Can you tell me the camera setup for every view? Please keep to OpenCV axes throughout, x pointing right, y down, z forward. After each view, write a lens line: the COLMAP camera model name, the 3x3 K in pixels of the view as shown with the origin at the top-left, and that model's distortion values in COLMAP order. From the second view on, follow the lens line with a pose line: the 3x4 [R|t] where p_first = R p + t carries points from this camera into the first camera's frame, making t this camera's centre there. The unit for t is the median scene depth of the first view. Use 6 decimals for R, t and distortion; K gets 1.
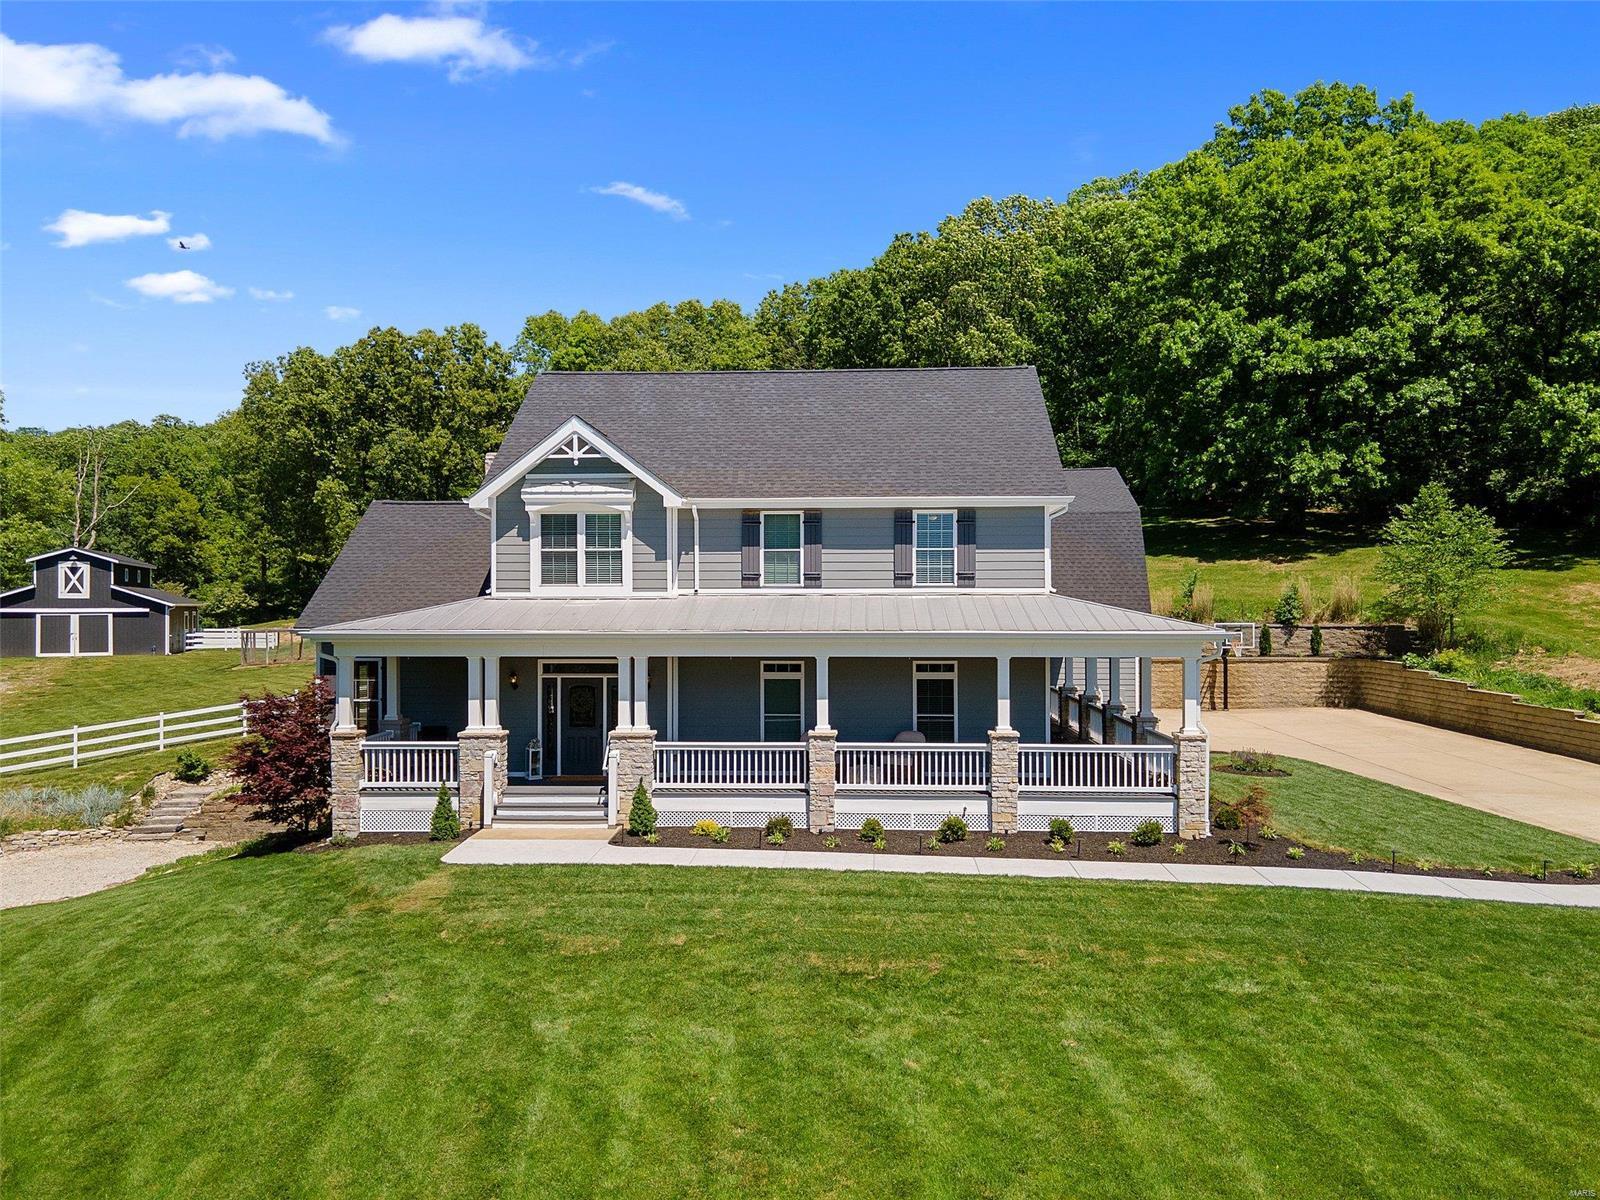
lens RADIAL K [[1172.4, 0, 800.0], [0, 1172.4, 600.0], [0, 0, 1]] dist [-0.003453, 0.088460]
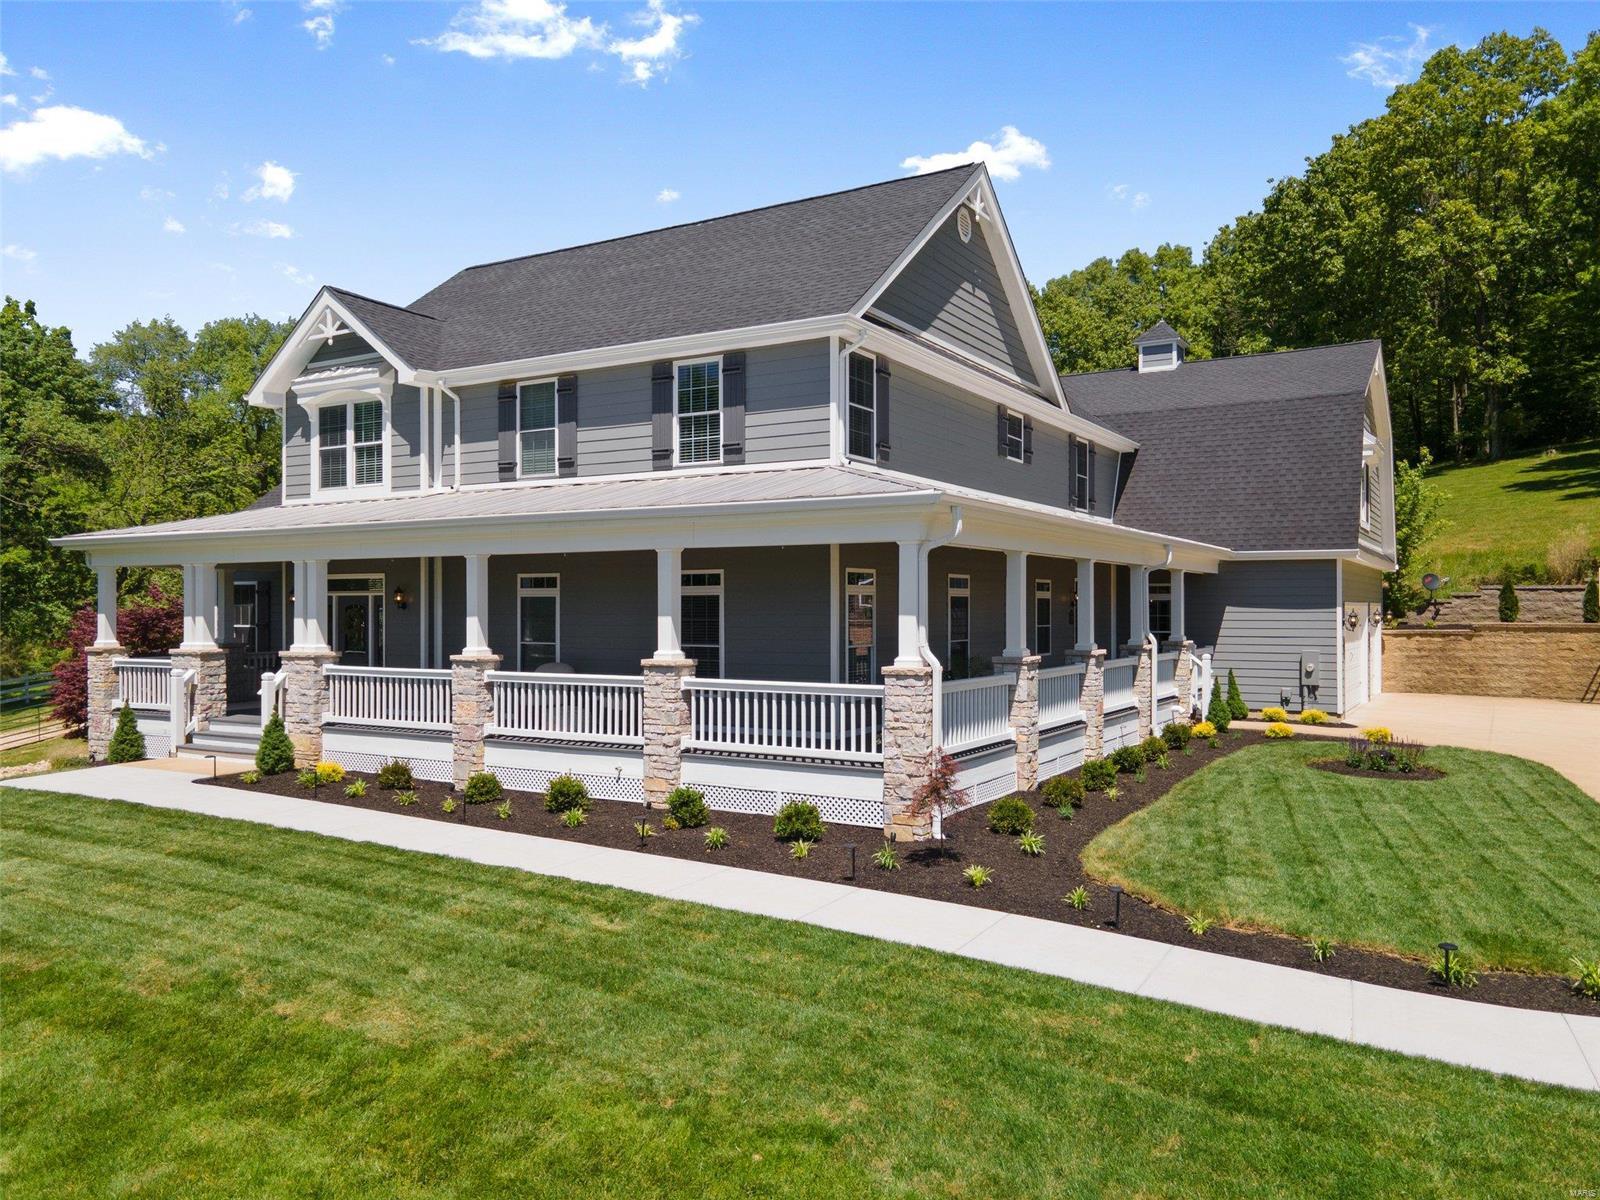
lens RADIAL K [[1172.4, 0, 800.0], [0, 1172.4, 600.0], [0, 0, 1]] dist [-0.003453, 0.088460]
pose [[0.884917, -0.002939, -0.465740, 0.461104], [0.001560, 0.999993, -0.003346, 0.067107], [0.465746, 0.002235, 0.884915, 0.364510]]
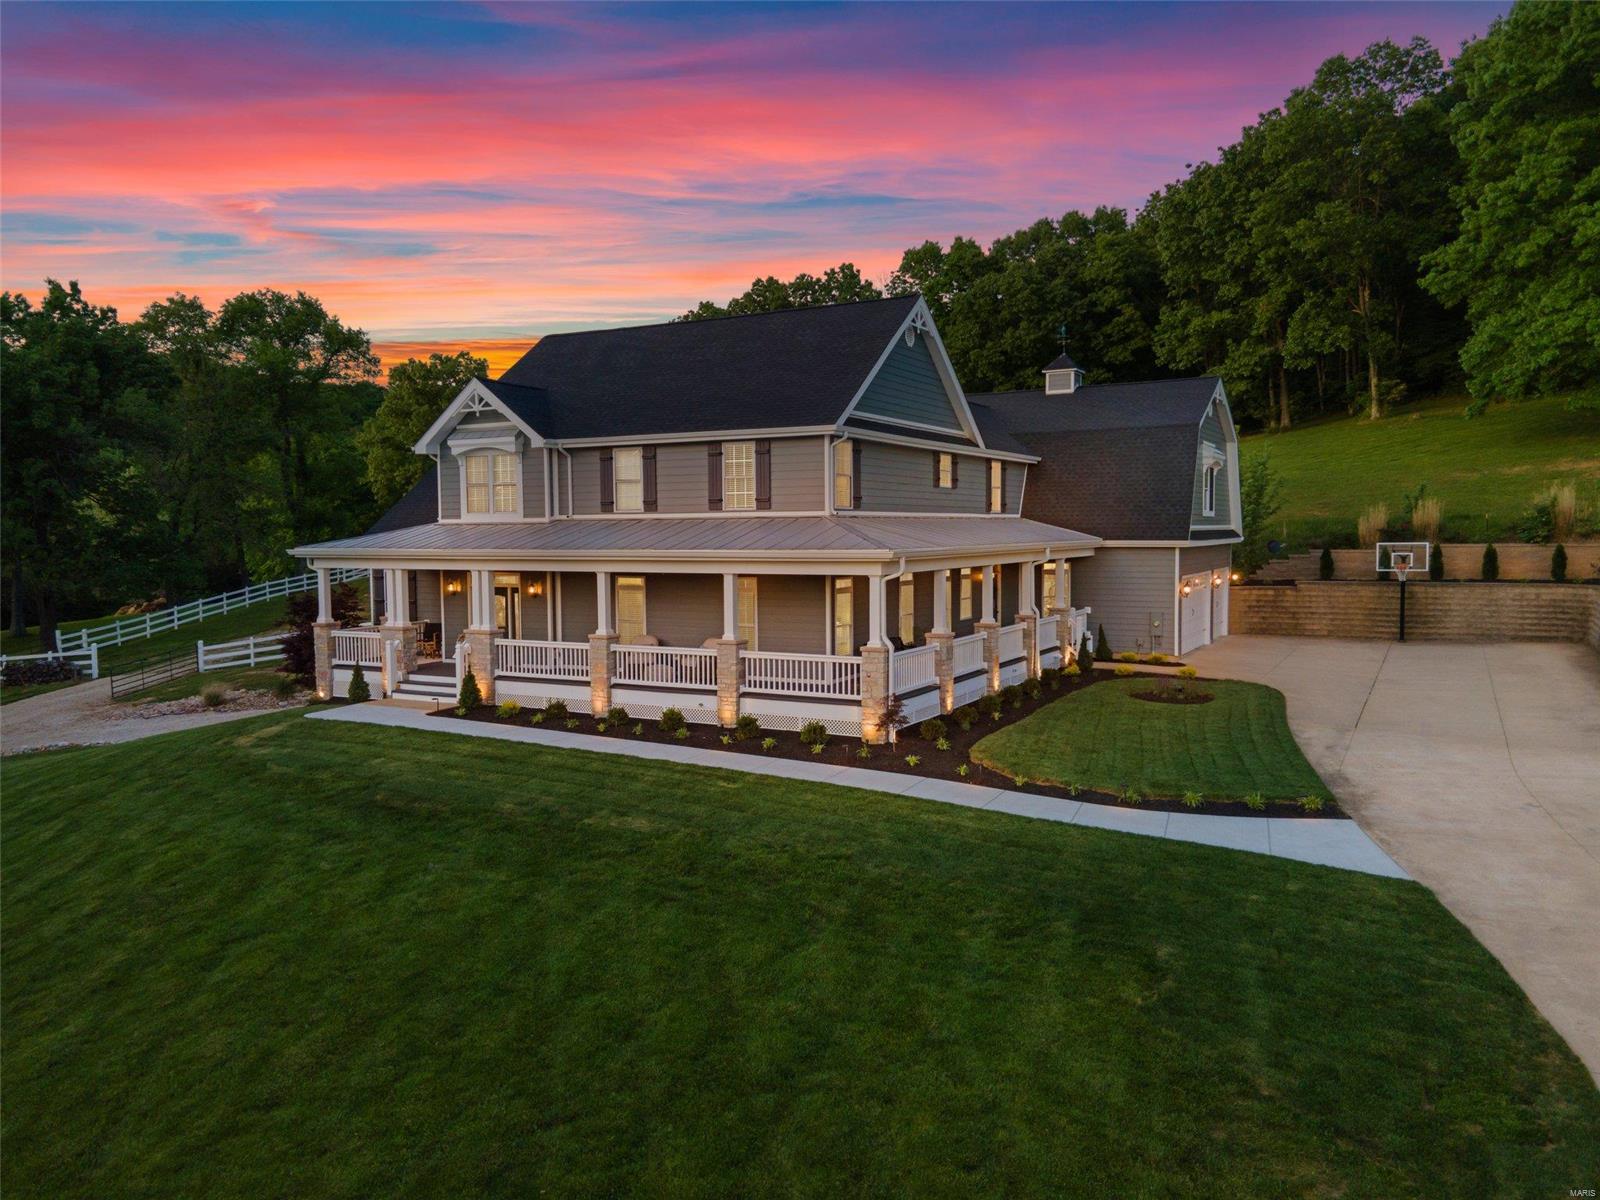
lens RADIAL K [[1165.8, 0, 791.7], [0, 1165.8, 594.0], [0, 0, 1]] dist [0.025581, 0.025500]
pose [[0.898047, 0.017974, -0.439532, 0.596743], [0.009391, 0.998154, 0.060006, 0.001871], [0.439800, -0.058016, 0.896220, 0.018823]]
